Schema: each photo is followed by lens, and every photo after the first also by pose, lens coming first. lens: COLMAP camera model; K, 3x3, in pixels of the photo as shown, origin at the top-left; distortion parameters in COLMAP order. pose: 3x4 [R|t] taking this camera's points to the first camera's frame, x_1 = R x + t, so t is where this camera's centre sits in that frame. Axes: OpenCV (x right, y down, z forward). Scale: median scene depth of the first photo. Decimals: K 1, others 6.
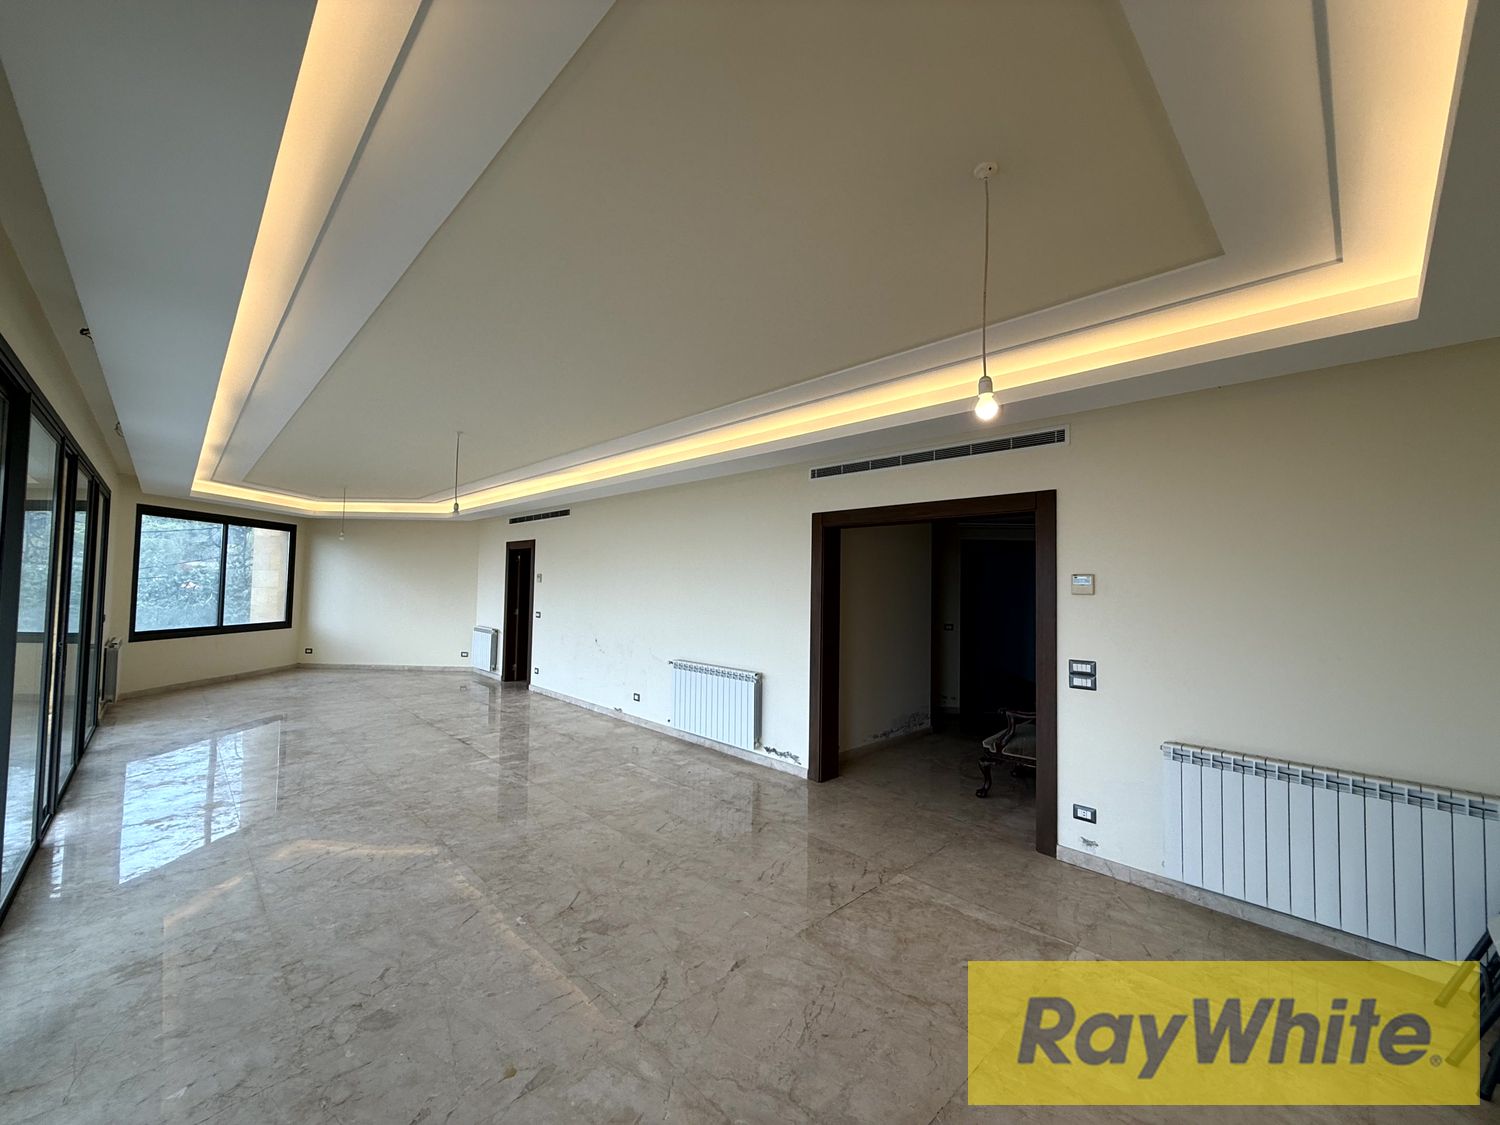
lens RADIAL K [[598.9, 0, 746.6], [0, 598.9, 559.3], [0, 0, 1]] dist [0.000437, 0.000007]
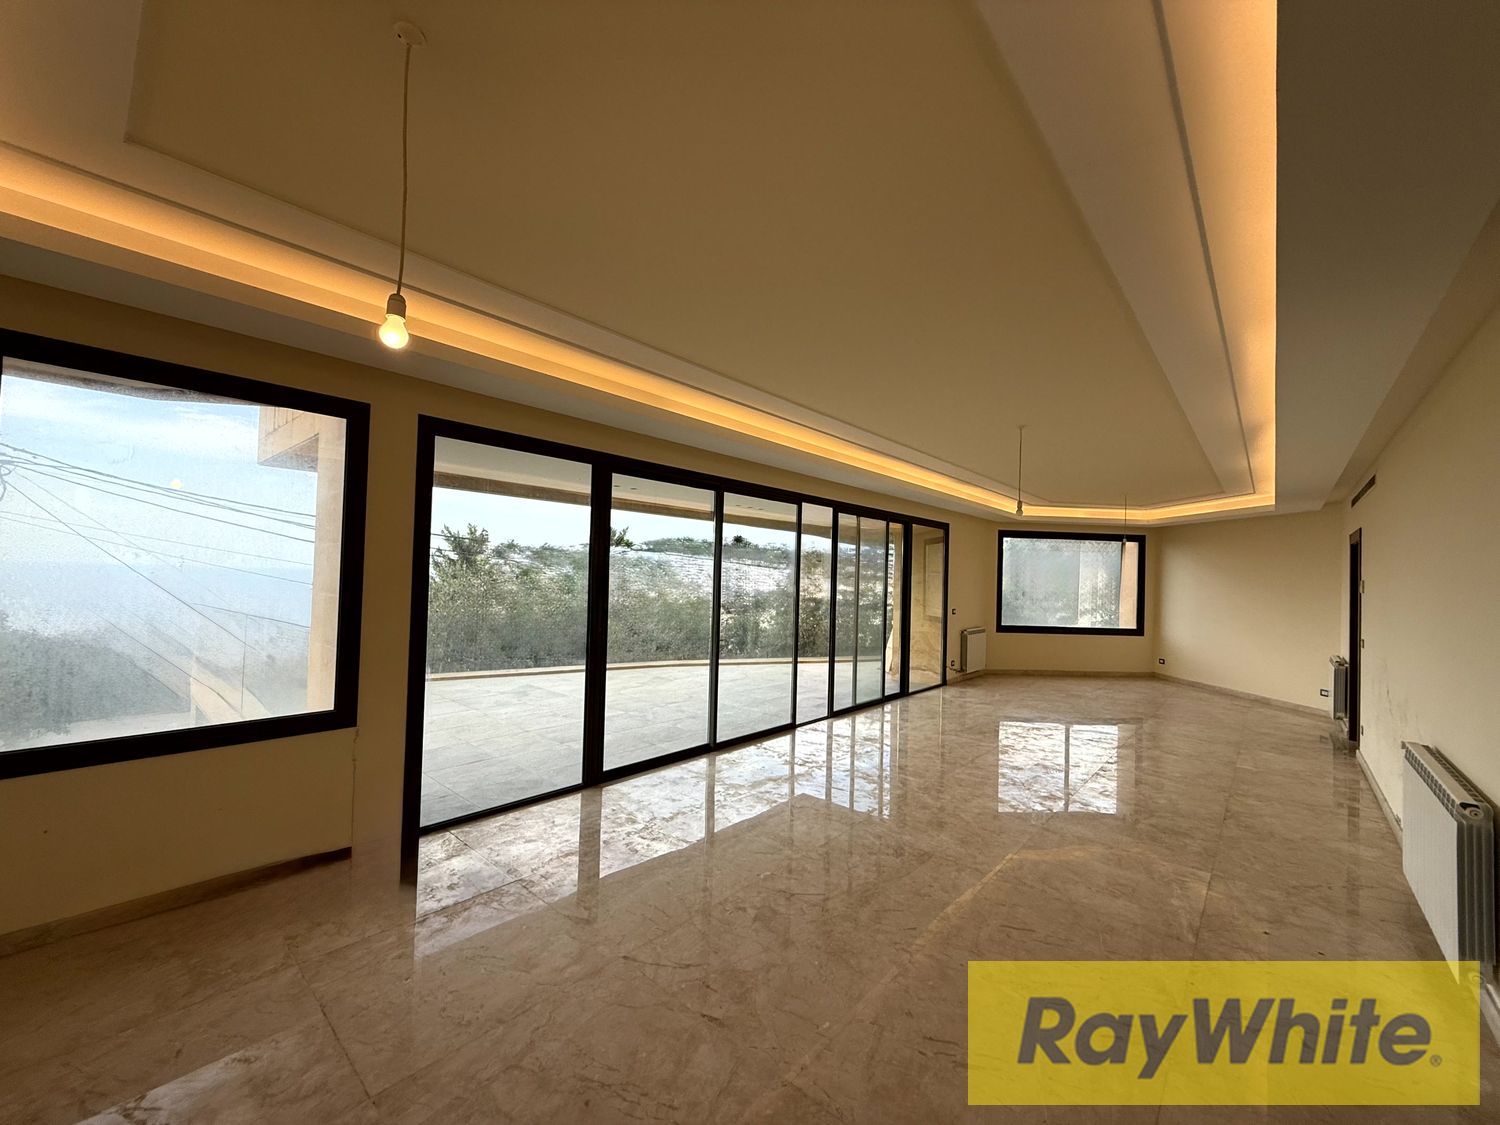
lens RADIAL K [[598.9, 0, 746.2], [0, 598.9, 564.2], [0, 0, 1]] dist [0.000437, 0.000007]
pose [[0.079304, -0.033588, -0.996284, 0.266859], [0.015081, 0.999358, -0.032491, 0.018644], [0.996736, -0.012449, 0.079760, 0.307310]]
